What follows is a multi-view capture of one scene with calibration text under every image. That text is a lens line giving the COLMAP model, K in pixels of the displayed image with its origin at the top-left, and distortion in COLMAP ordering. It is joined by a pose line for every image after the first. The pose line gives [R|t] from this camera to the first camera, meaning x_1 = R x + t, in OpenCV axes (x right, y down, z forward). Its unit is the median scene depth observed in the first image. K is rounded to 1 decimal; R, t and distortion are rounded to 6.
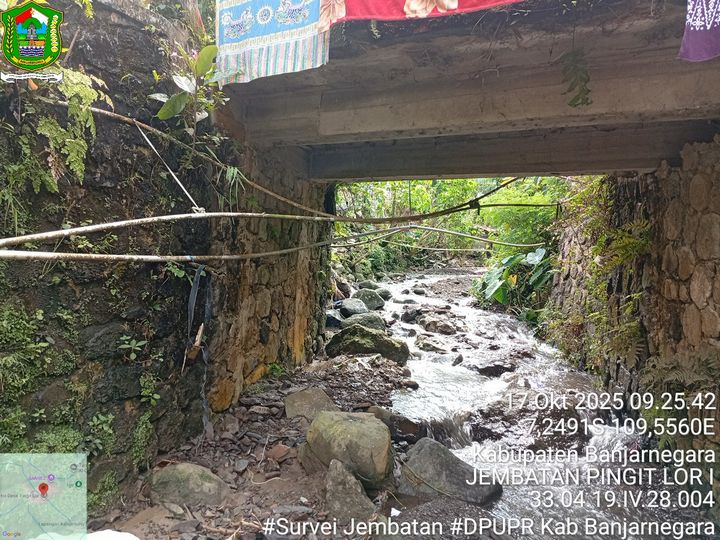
lens RADIAL K [[547.1, 0, 359.6], [0, 547.1, 268.7], [0, 0, 1]] dist [0.088527, -0.180408]
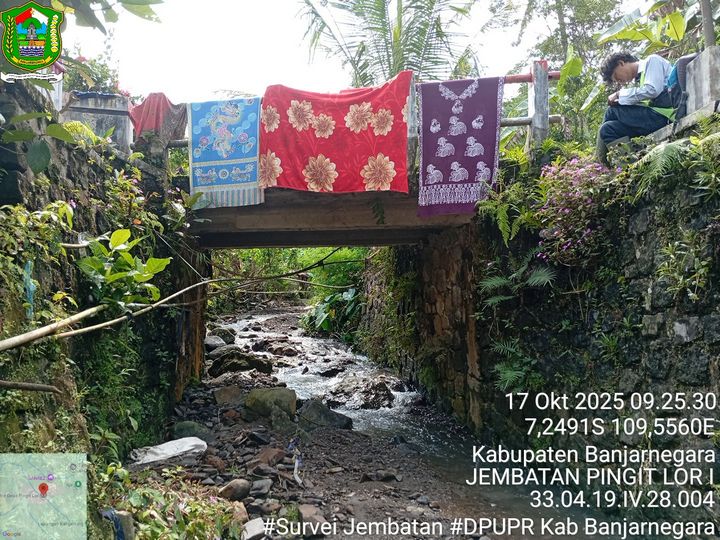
lens RADIAL K [[547.1, 0, 356.6], [0, 547.1, 269.6], [0, 0, 1]] dist [0.088527, -0.180408]
pose [[0.937393, -0.032097, 0.346790, -0.229834], [0.058121, 0.996197, -0.064904, 0.009458], [-0.343388, 0.080997, 0.935694, -0.501007]]
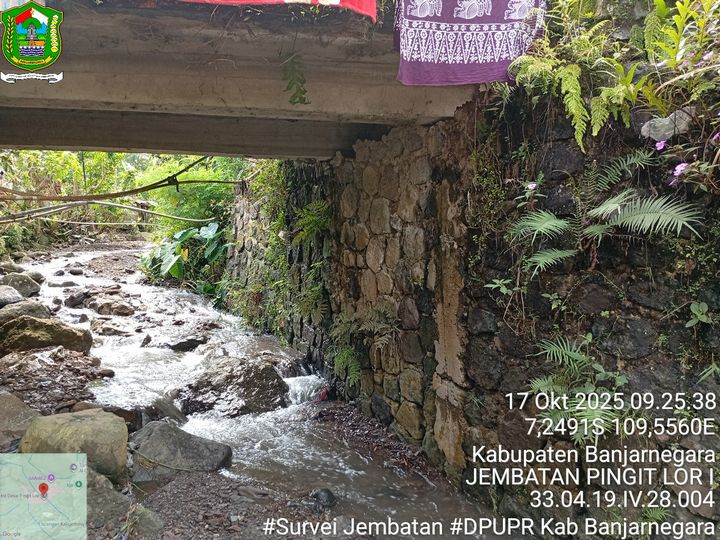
lens RADIAL K [[547.1, 0, 356.2], [0, 547.1, 269.3], [0, 0, 1]] dist [0.088527, -0.180408]
pose [[0.812824, -0.064155, 0.578965, -0.097117], [0.033237, 0.997405, 0.063860, -0.011164], [-0.581560, -0.032663, 0.812847, -0.004630]]
